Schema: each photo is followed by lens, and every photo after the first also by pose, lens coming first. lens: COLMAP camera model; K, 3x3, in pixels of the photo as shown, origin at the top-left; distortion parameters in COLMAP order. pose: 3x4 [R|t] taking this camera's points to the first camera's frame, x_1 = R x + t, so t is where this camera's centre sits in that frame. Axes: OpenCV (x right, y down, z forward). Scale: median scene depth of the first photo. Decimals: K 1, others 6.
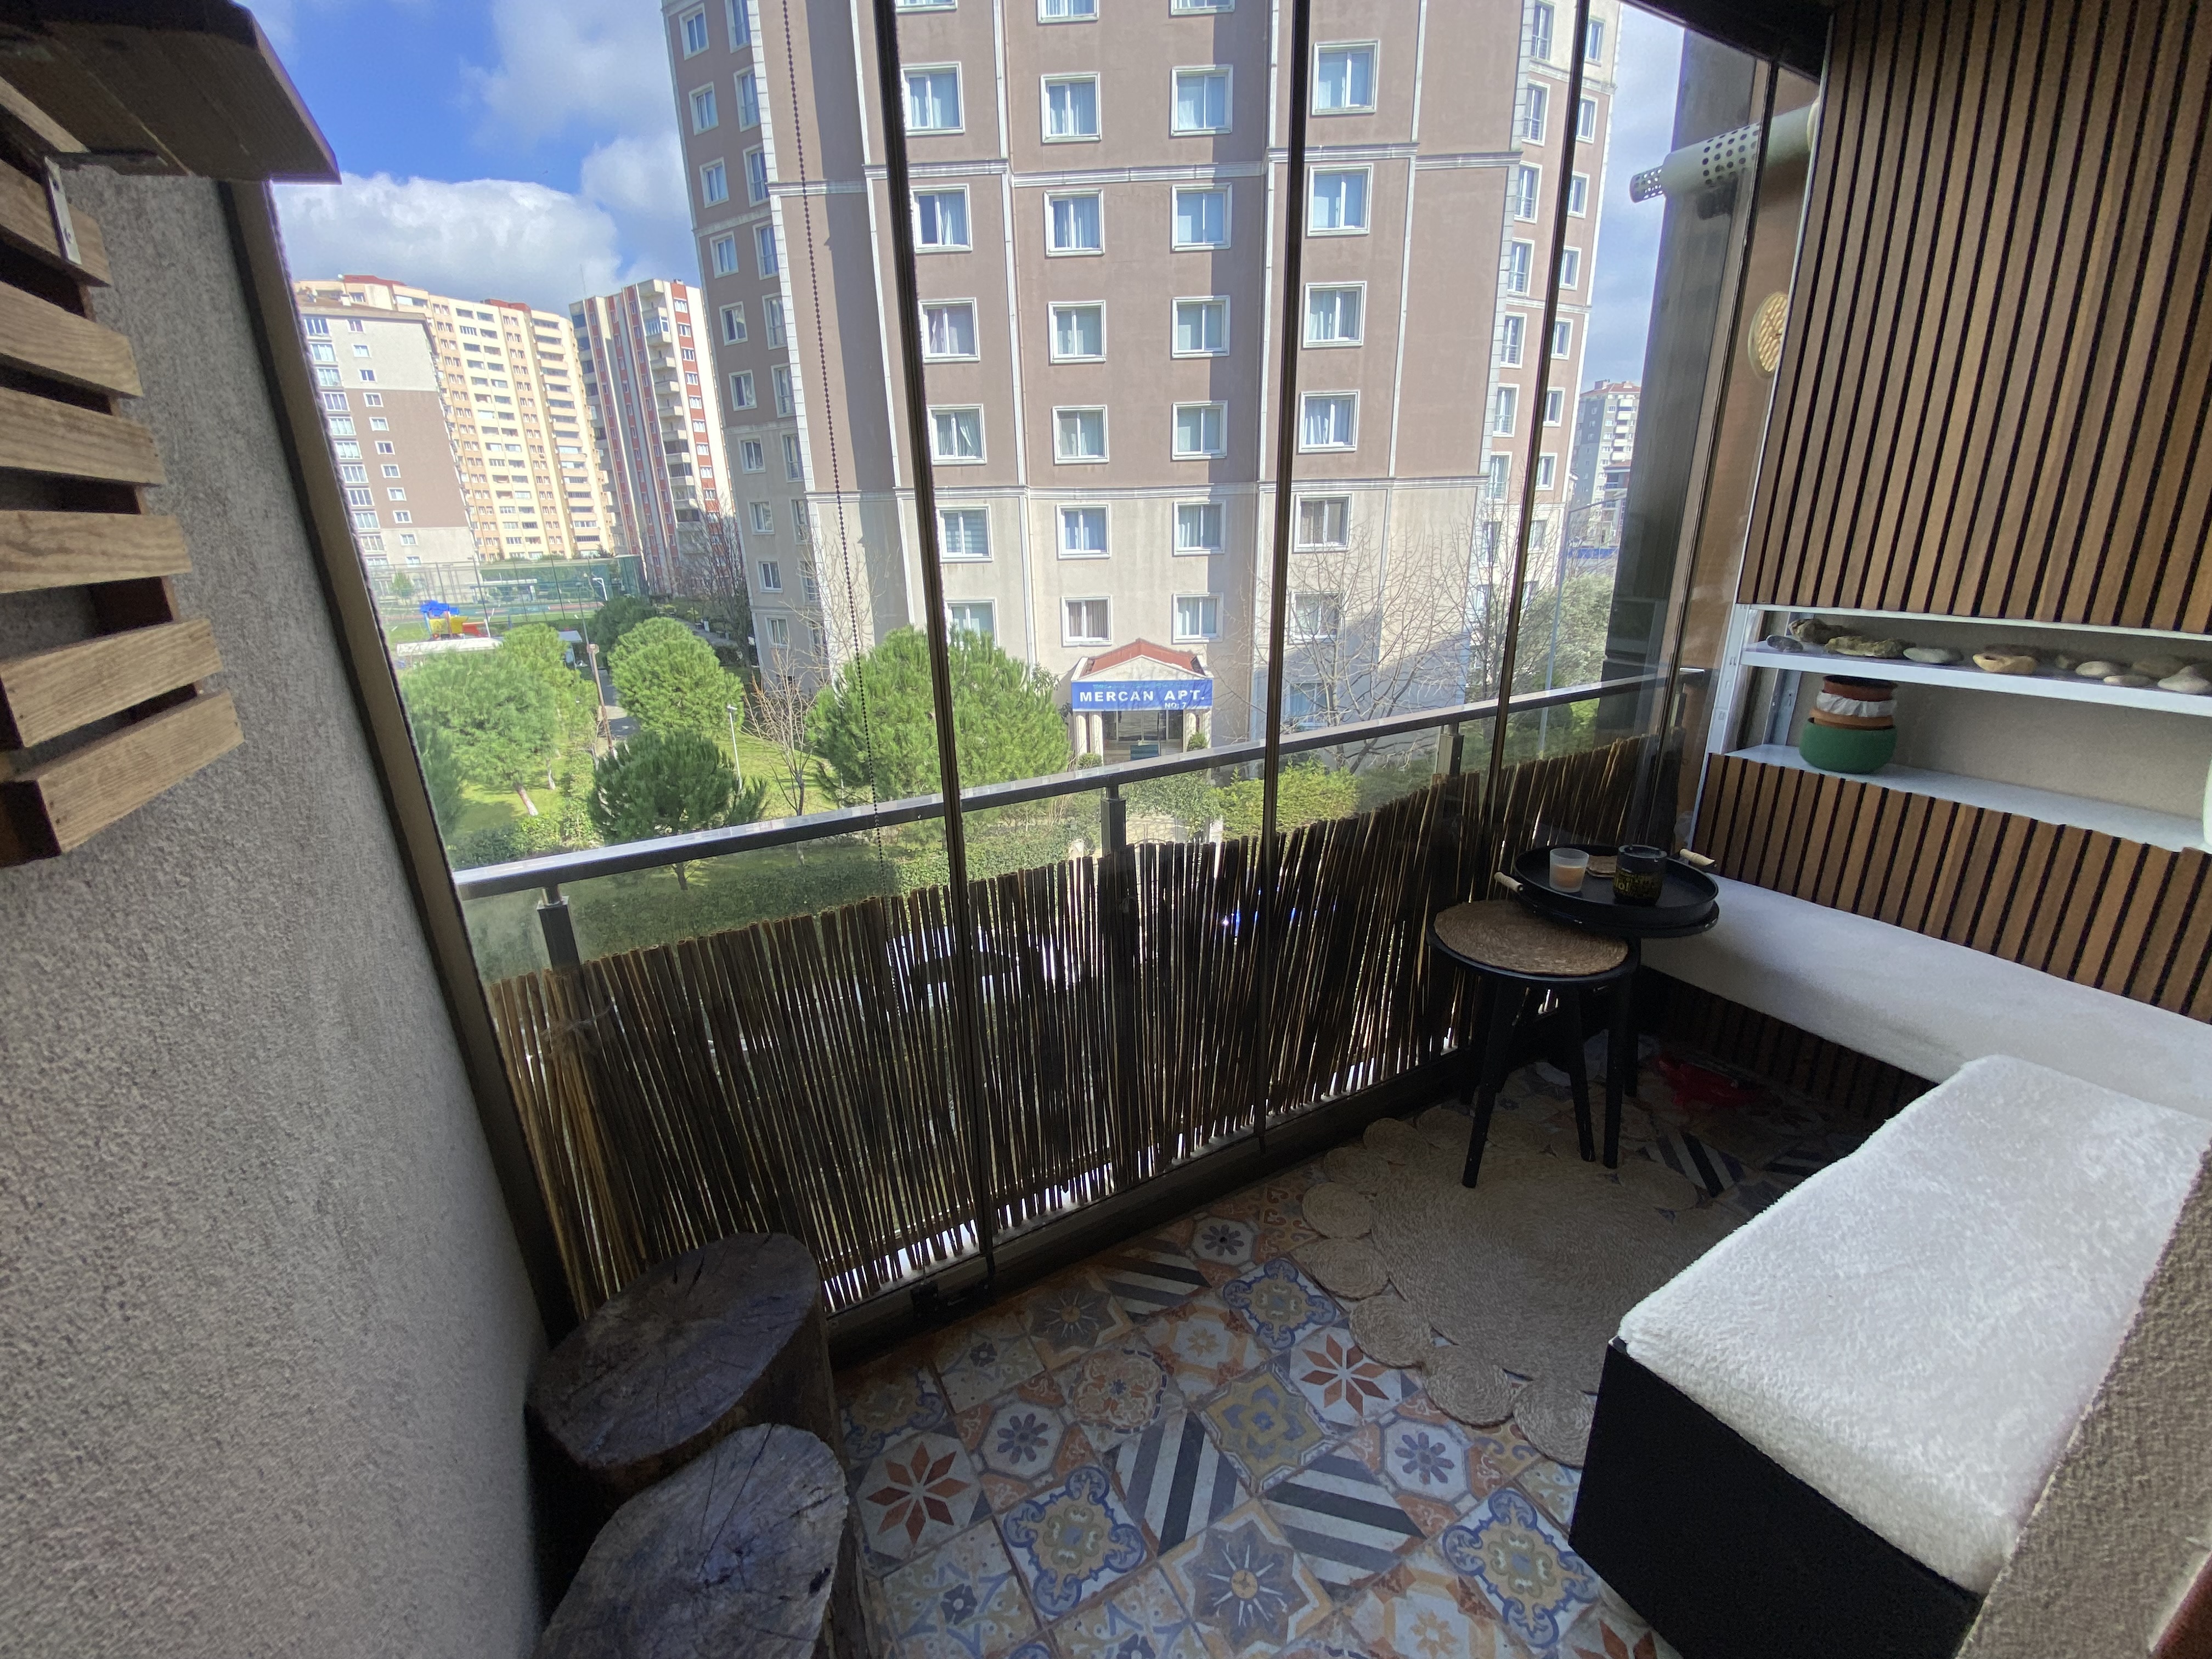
lens RADIAL K [[893.0, 0, 1106.0], [0, 893.0, 829.5], [0, 0, 1]] dist [0.028927, -0.025598]
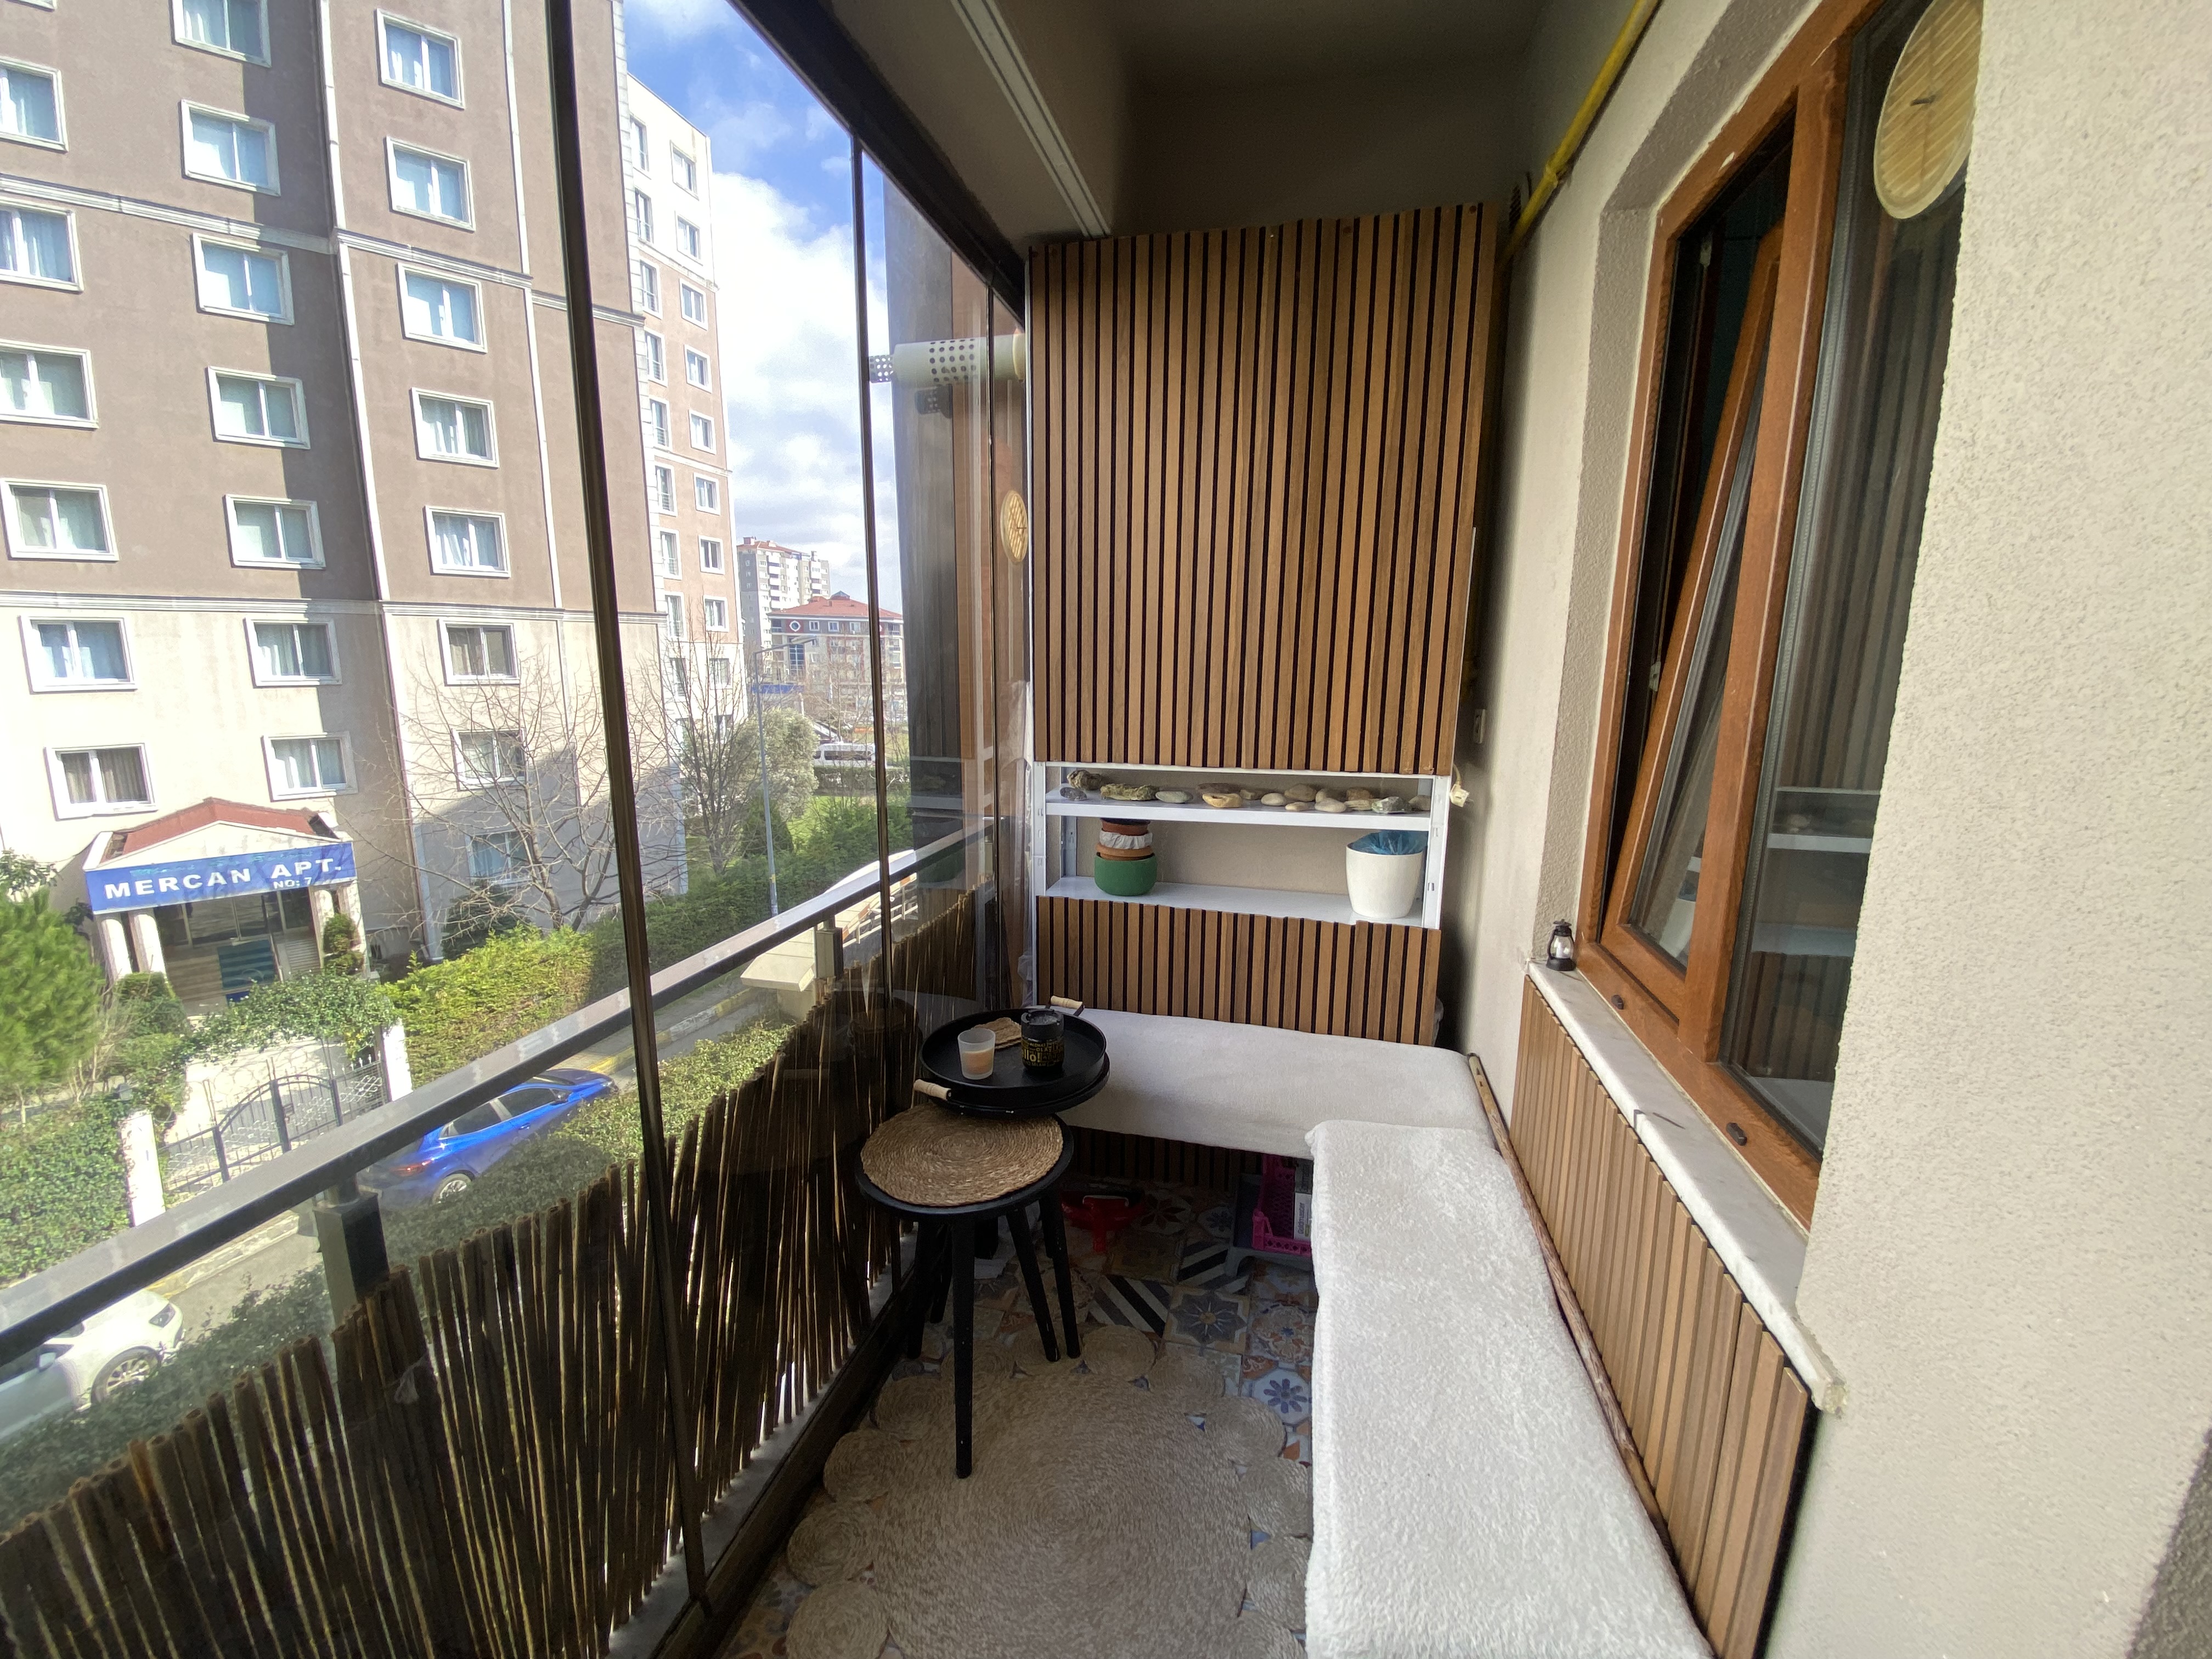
lens RADIAL K [[891.7, 0, 1124.7], [0, 891.7, 832.8], [0, 0, 1]] dist [0.000485, -0.014886]
pose [[0.658044, -0.109313, 0.745002, -0.035755], [0.209515, 0.976915, -0.041718, -0.097786], [-0.723244, 0.183542, 0.665756, 0.221638]]
